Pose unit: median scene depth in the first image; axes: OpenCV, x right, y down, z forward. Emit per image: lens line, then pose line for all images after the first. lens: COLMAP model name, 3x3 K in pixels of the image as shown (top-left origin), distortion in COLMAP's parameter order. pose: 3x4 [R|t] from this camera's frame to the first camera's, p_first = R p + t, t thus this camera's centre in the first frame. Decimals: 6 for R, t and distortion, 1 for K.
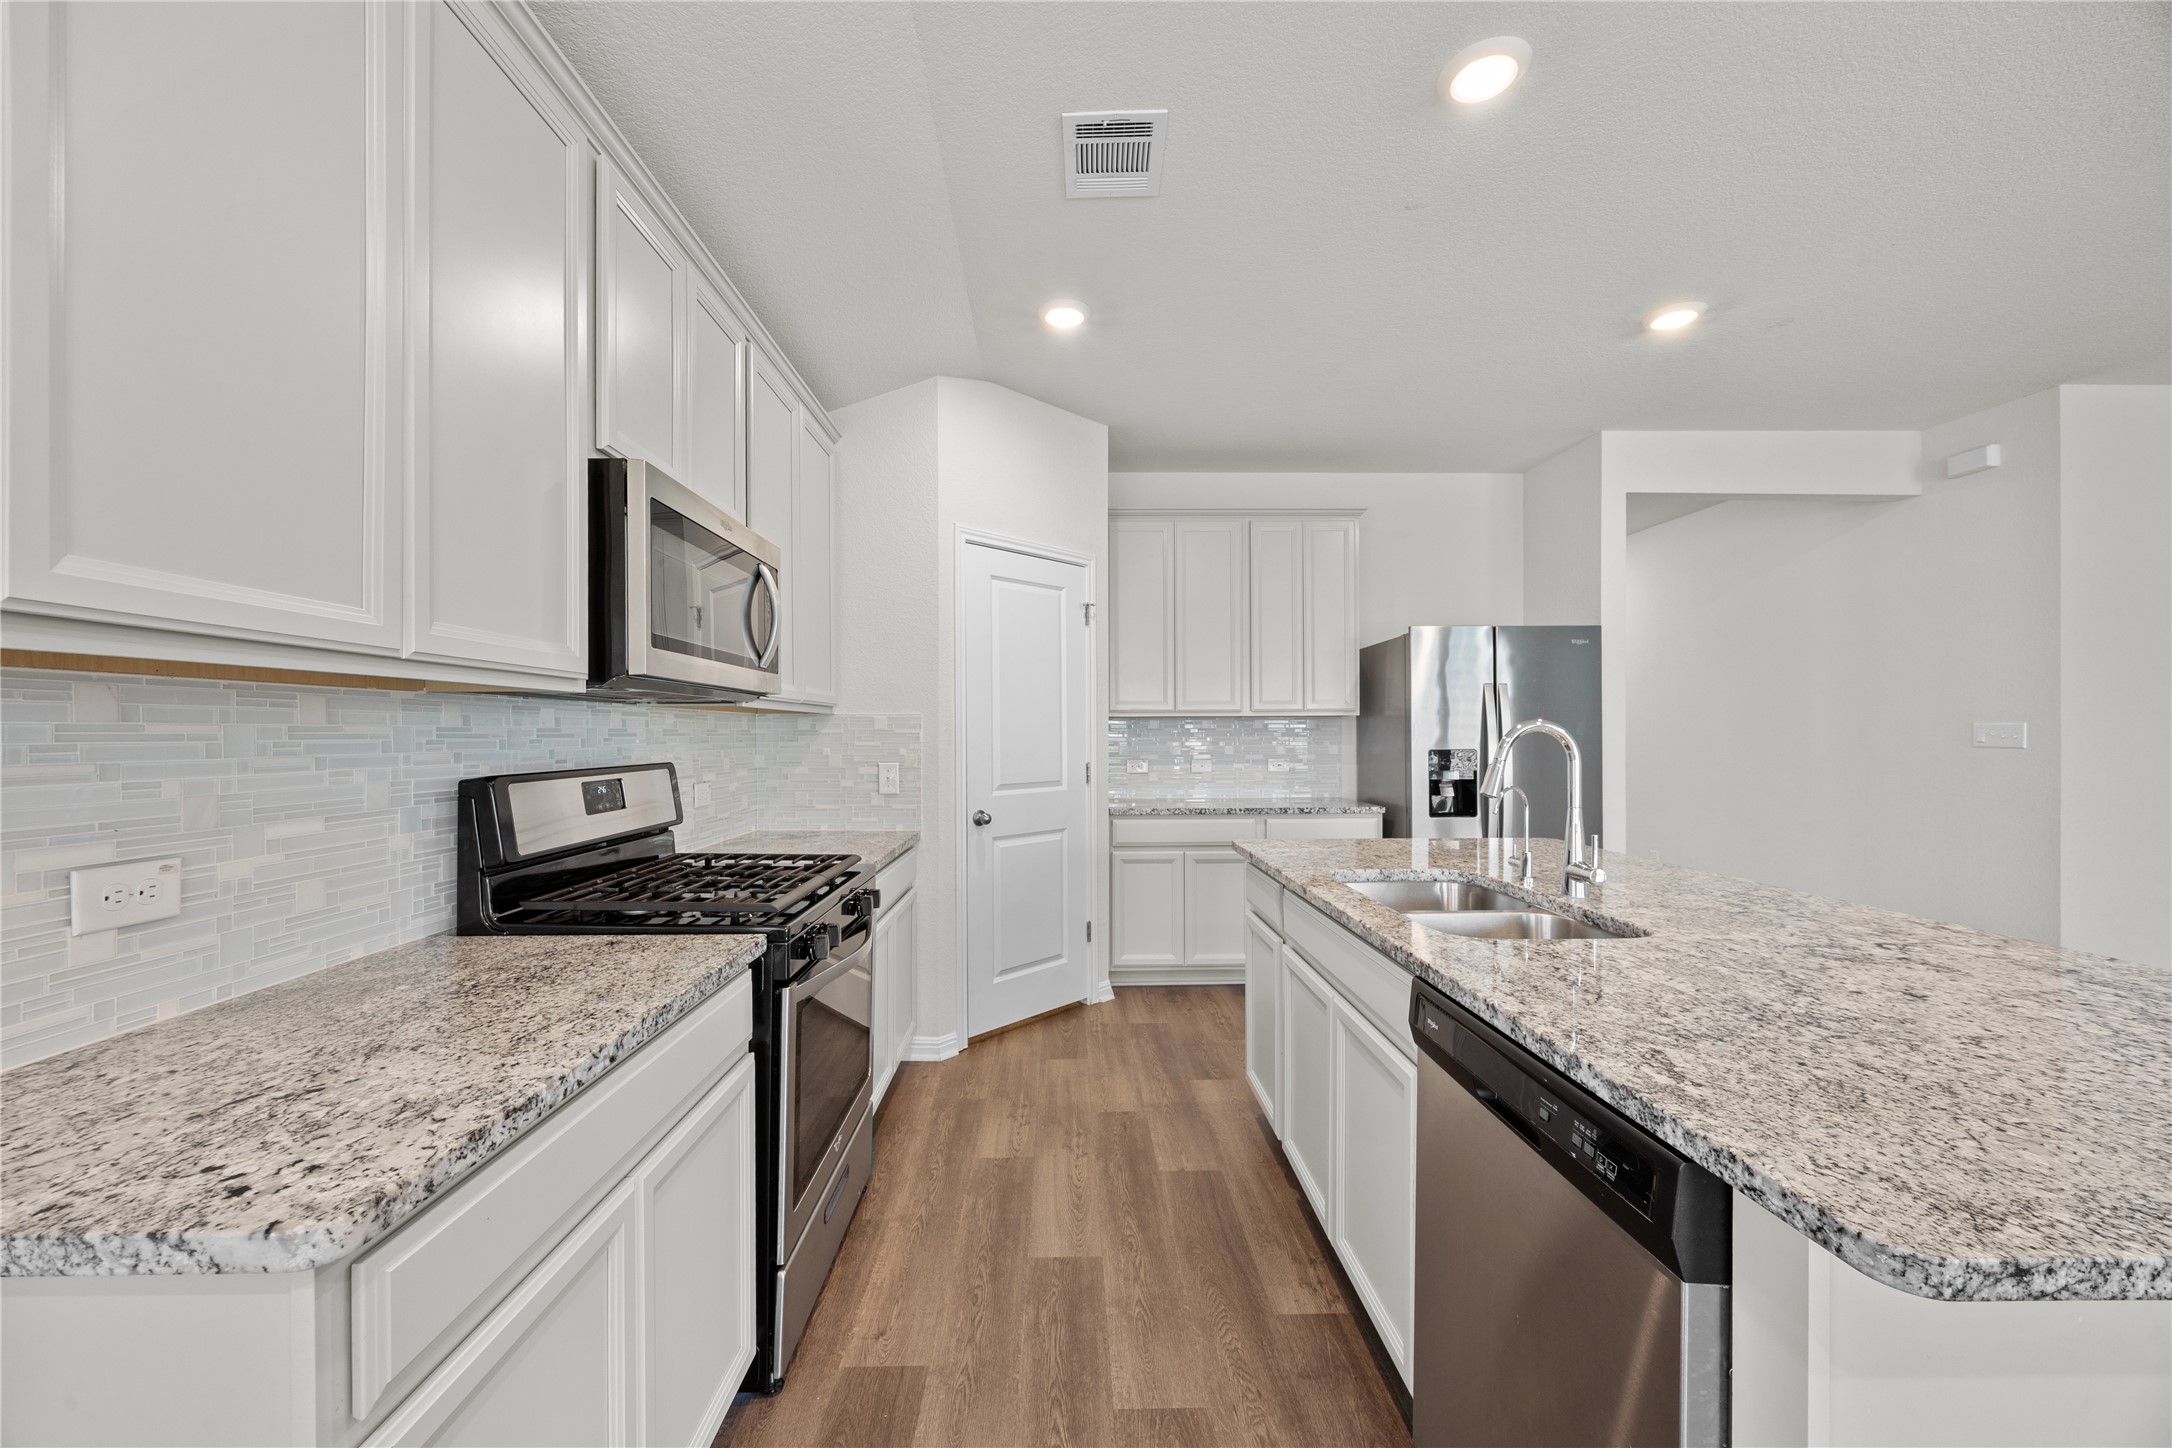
lens RADIAL K [[825.4, 0, 1090.1], [0, 825.4, 732.7], [0, 0, 1]] dist [-0.003431, 0.000014]
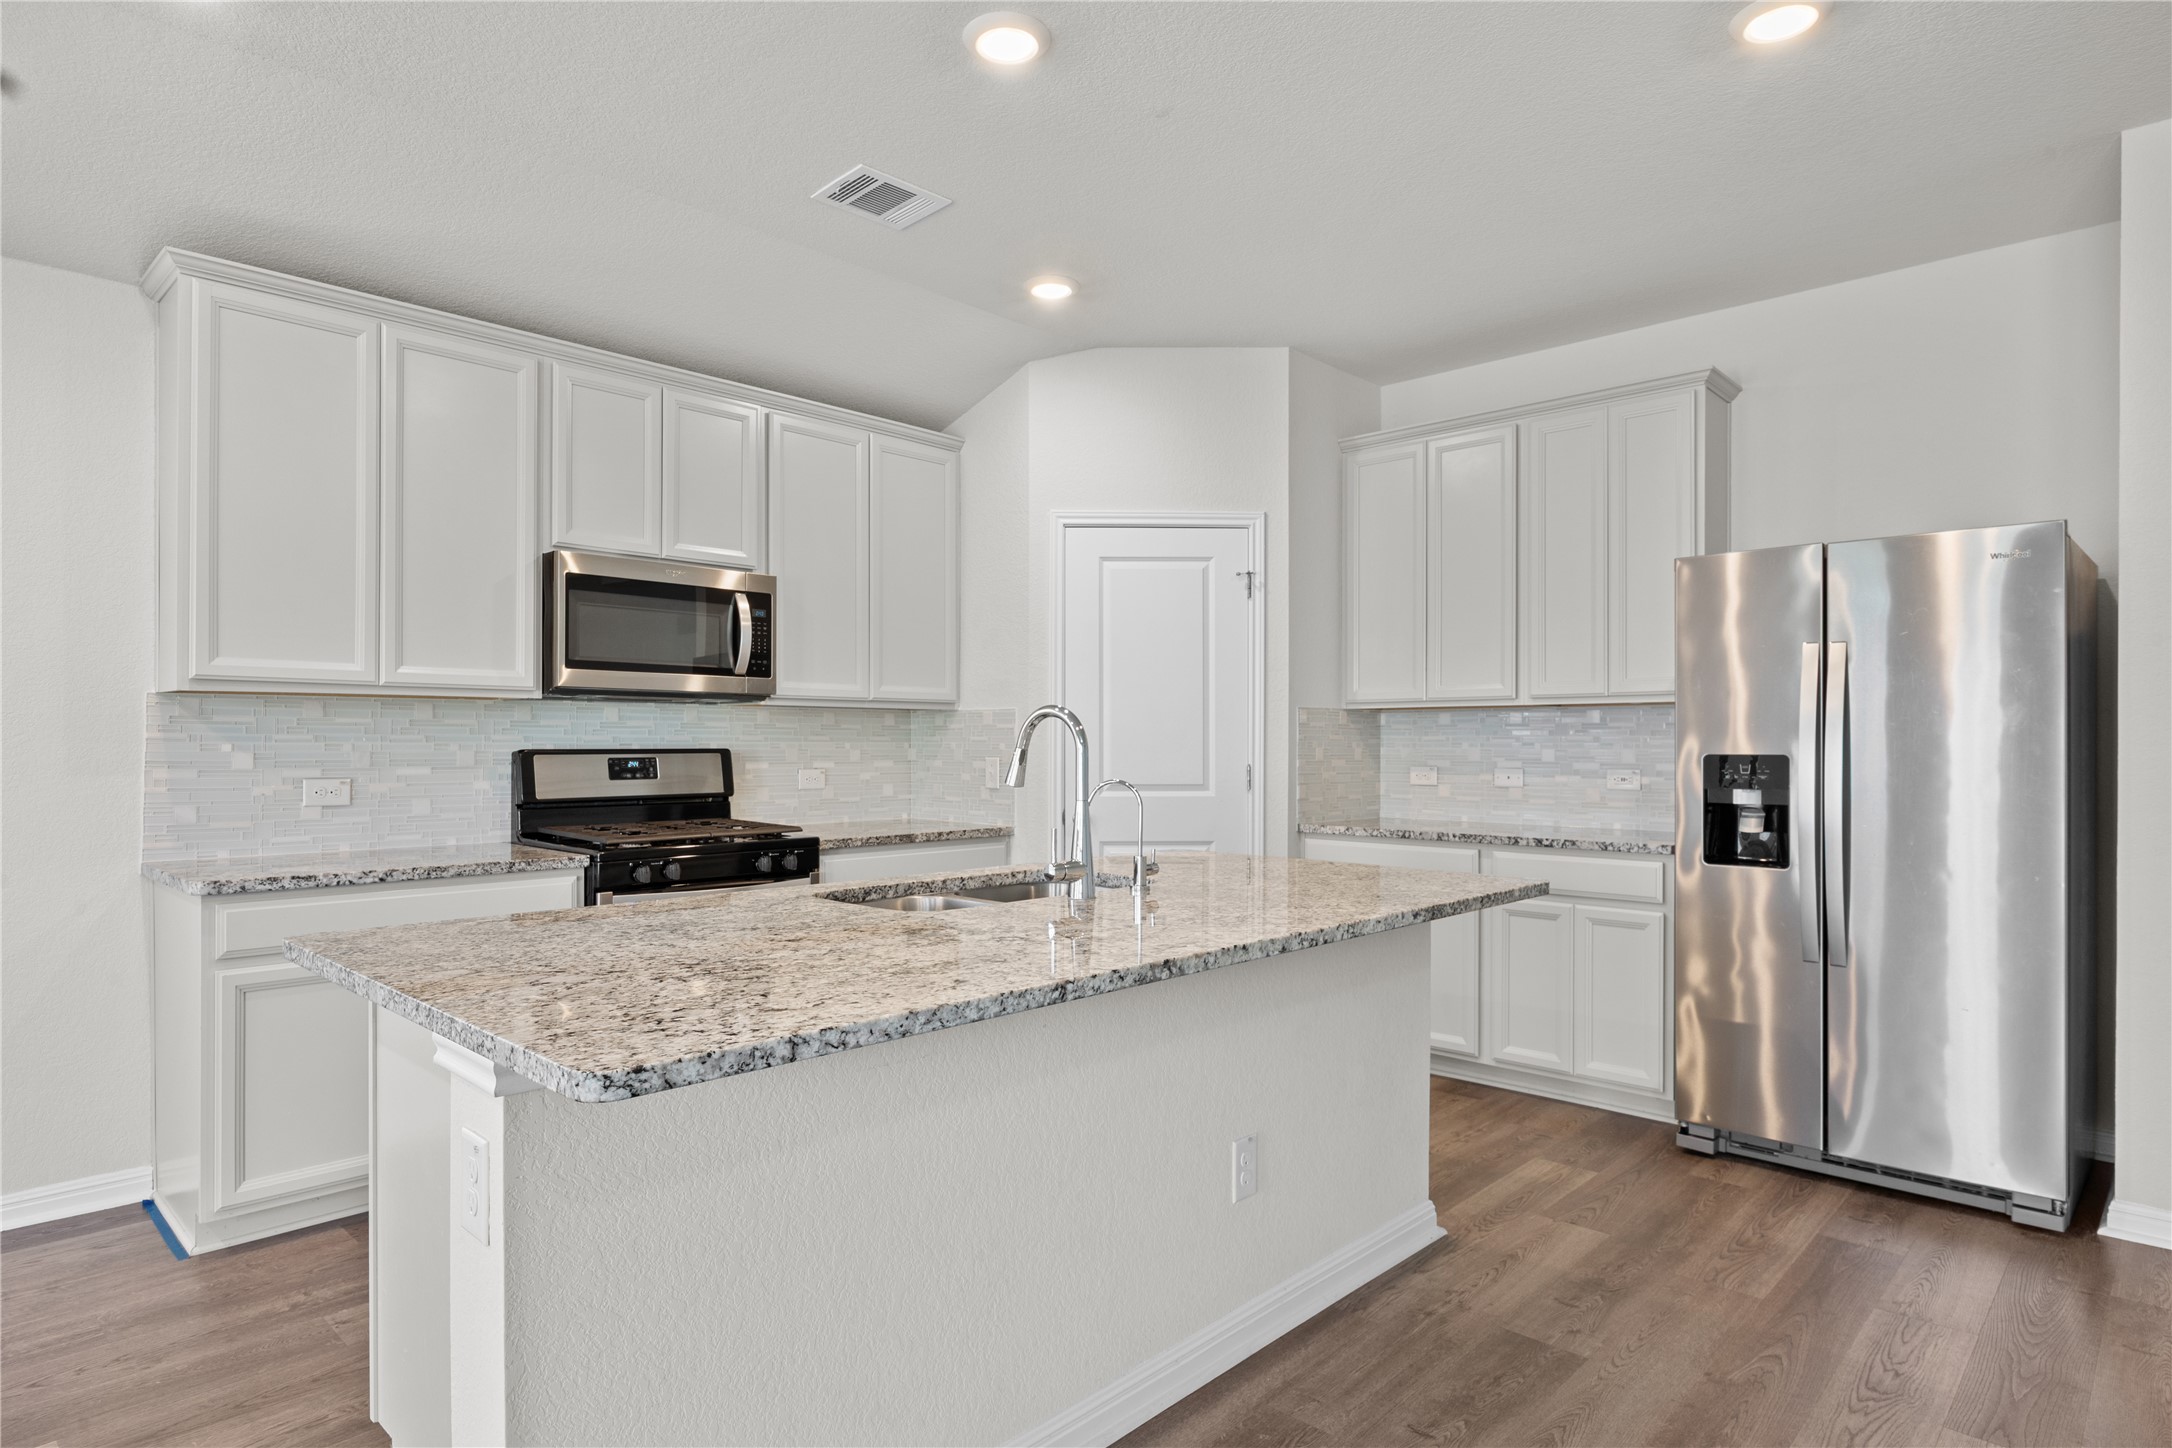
lens RADIAL K [[1202.7, 0, 1073.5], [0, 1202.7, 736.2], [0, 0, 1]] dist [-0.004398, -0.000983]
pose [[0.708662, 0.001749, -0.705546, 1.002254], [-0.003716, 0.999992, -0.001253, 0.013804], [0.705539, 0.003509, 0.708663, 0.035655]]
